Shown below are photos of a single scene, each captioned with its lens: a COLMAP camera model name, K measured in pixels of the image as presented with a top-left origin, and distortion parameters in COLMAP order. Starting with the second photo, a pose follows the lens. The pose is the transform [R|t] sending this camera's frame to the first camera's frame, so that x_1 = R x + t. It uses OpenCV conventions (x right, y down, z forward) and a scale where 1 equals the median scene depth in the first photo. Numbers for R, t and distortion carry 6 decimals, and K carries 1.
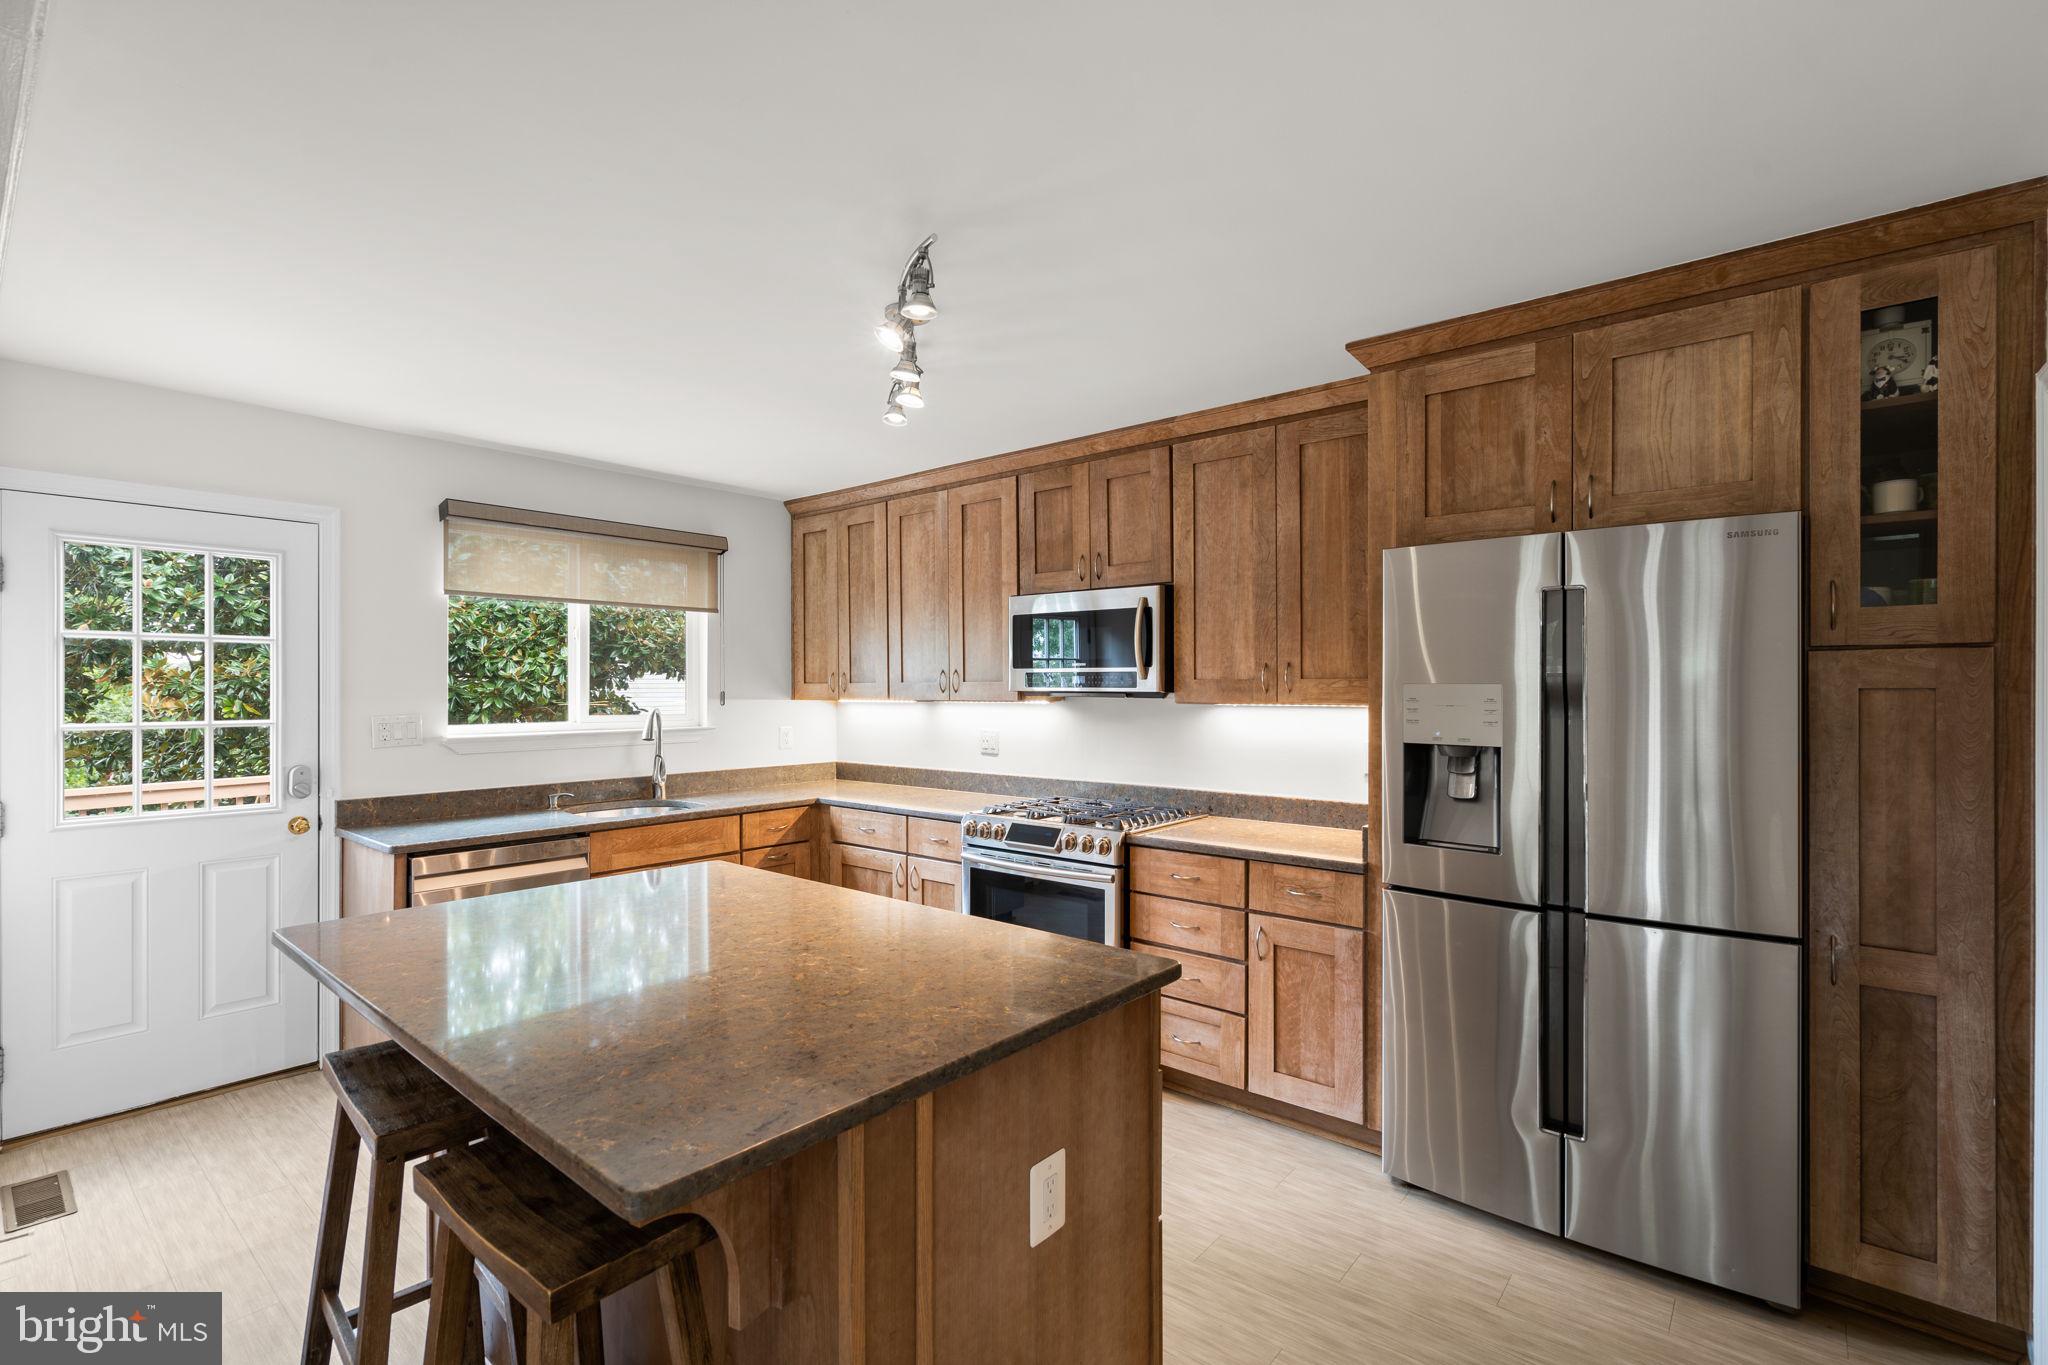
lens RADIAL K [[926.9, 0, 1016.3], [0, 926.9, 693.4], [0, 0, 1]] dist [-0.007570, 0.003711]
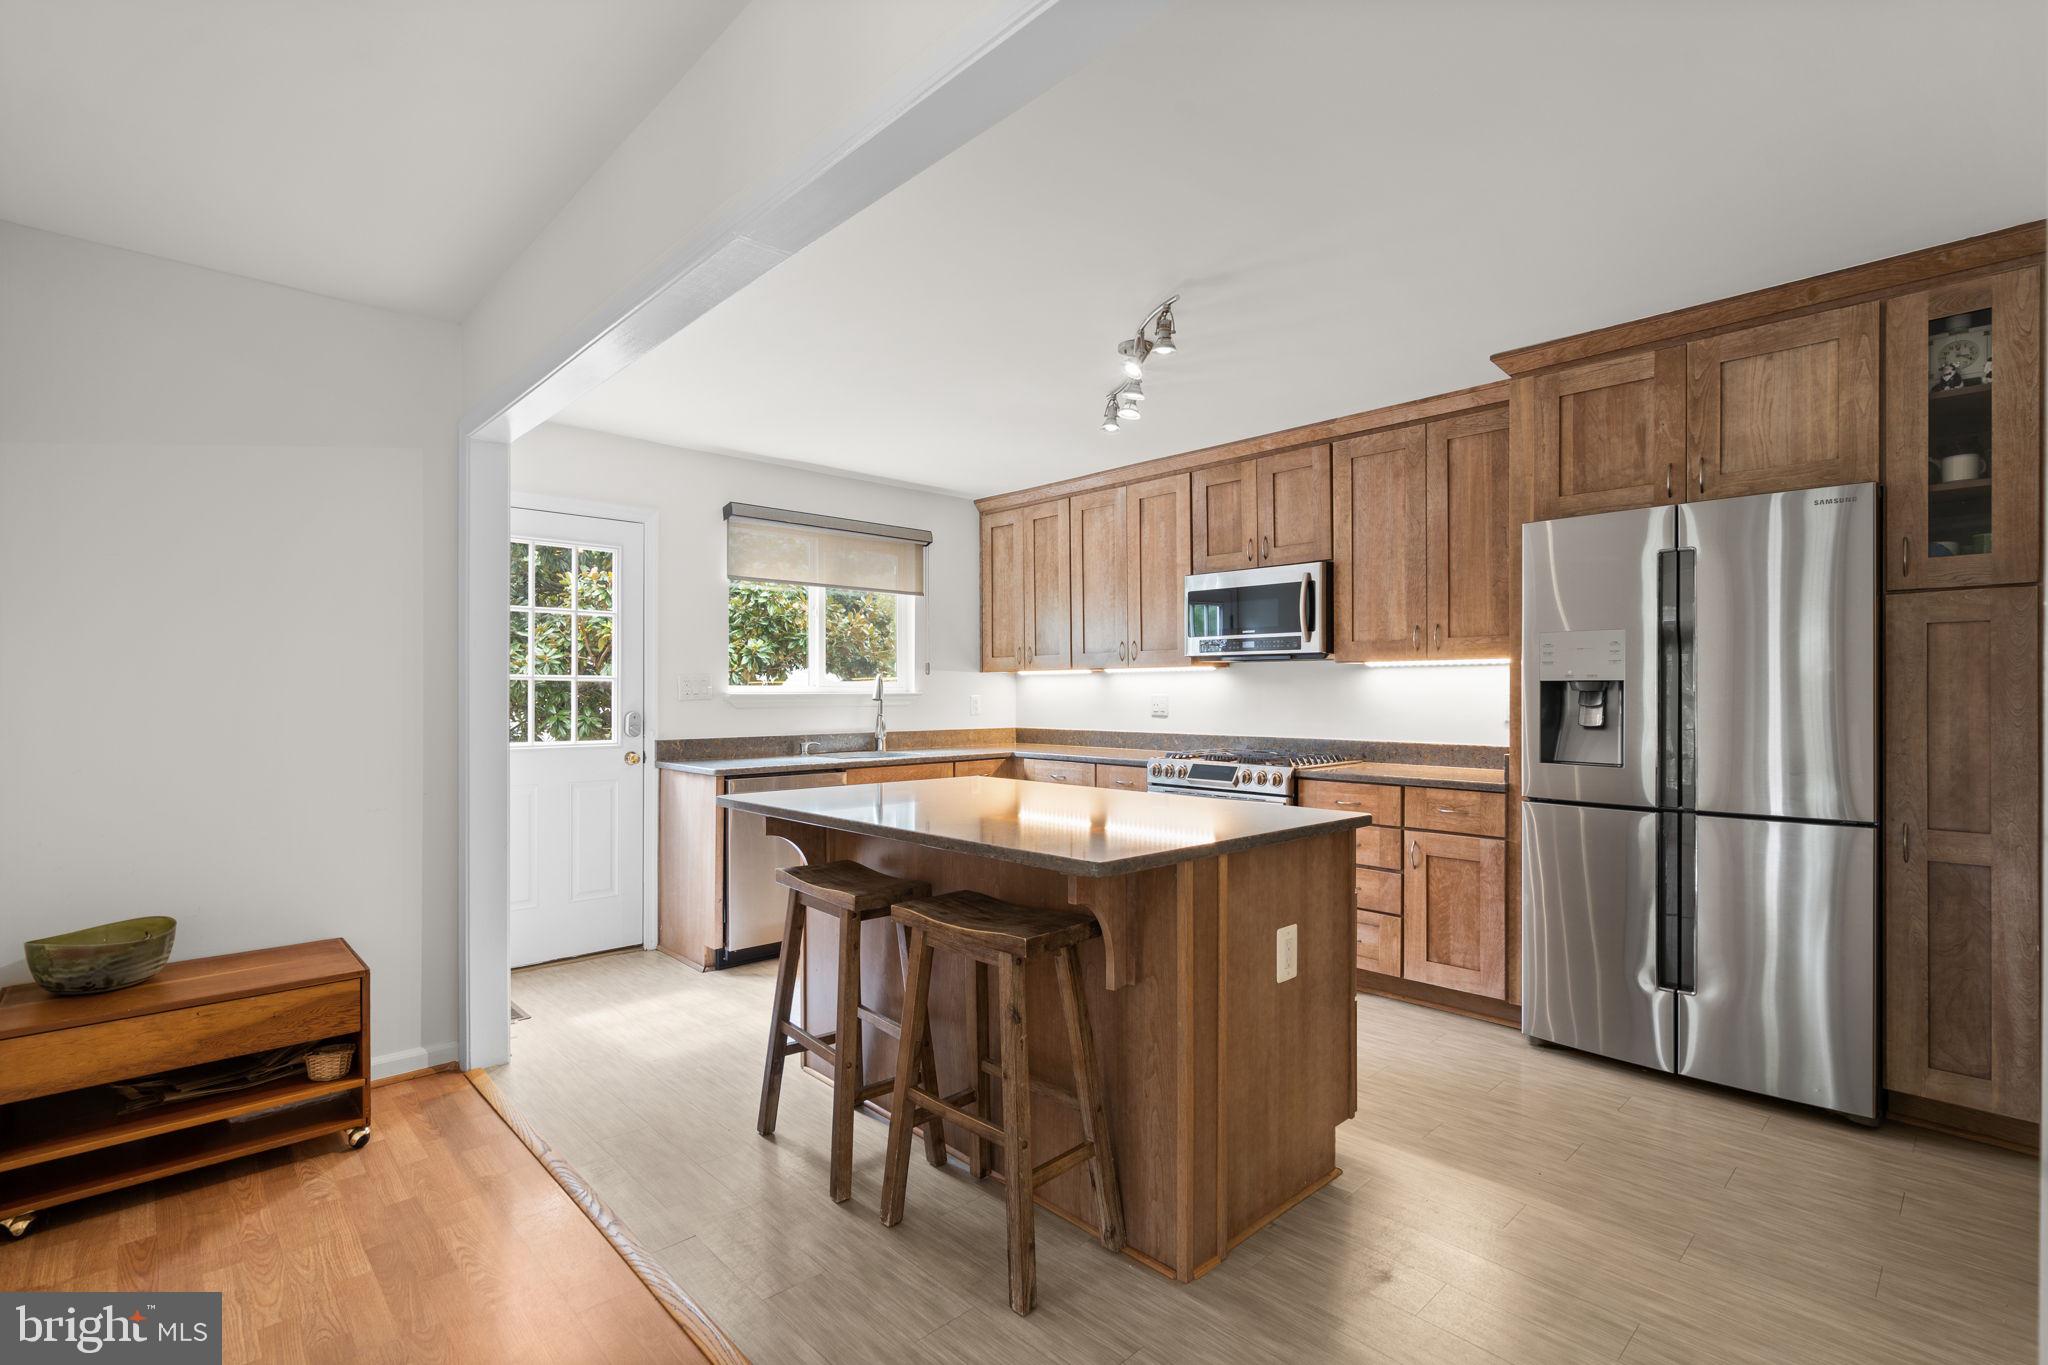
lens RADIAL K [[946.3, 0, 1013.4], [0, 946.3, 697.2], [0, 0, 1]] dist [-0.001211, 0.000925]
pose [[0.993622, 0.001396, -0.112753, -0.130034], [-0.001664, 0.999996, -0.002288, 0.077151], [0.112749, 0.002461, 0.993620, -0.314579]]
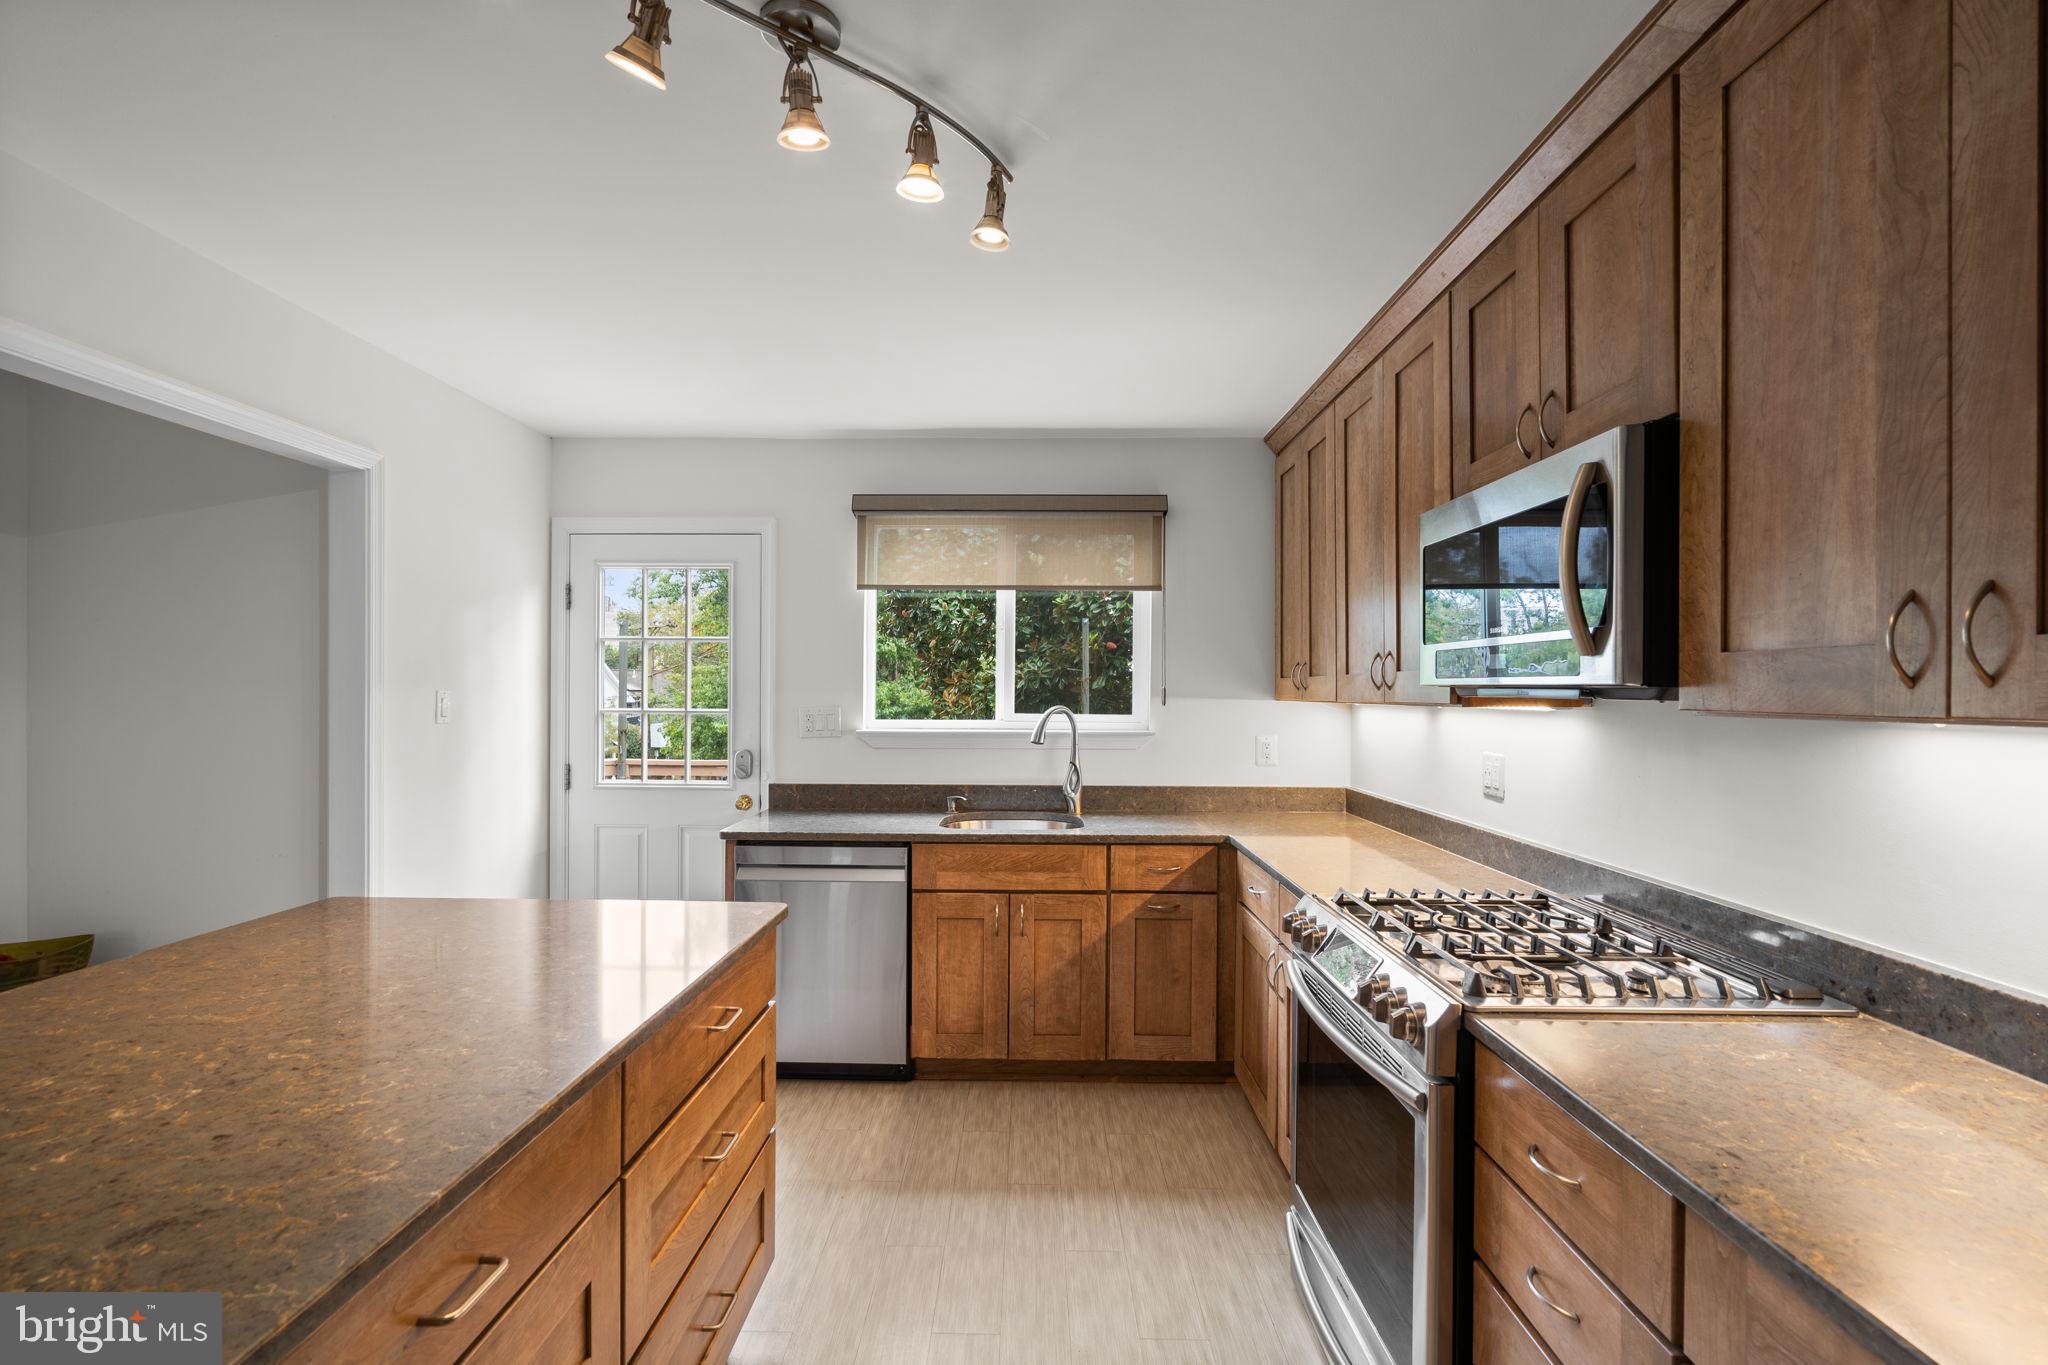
lens RADIAL K [[926.9, 0, 1016.3], [0, 926.9, 693.4], [0, 0, 1]] dist [-0.007570, 0.003711]
pose [[0.627524, 0.006553, -0.778570, 0.400360], [-0.010298, 0.999947, 0.000117, 0.006712], [0.778529, 0.007944, 0.627558, 0.699542]]
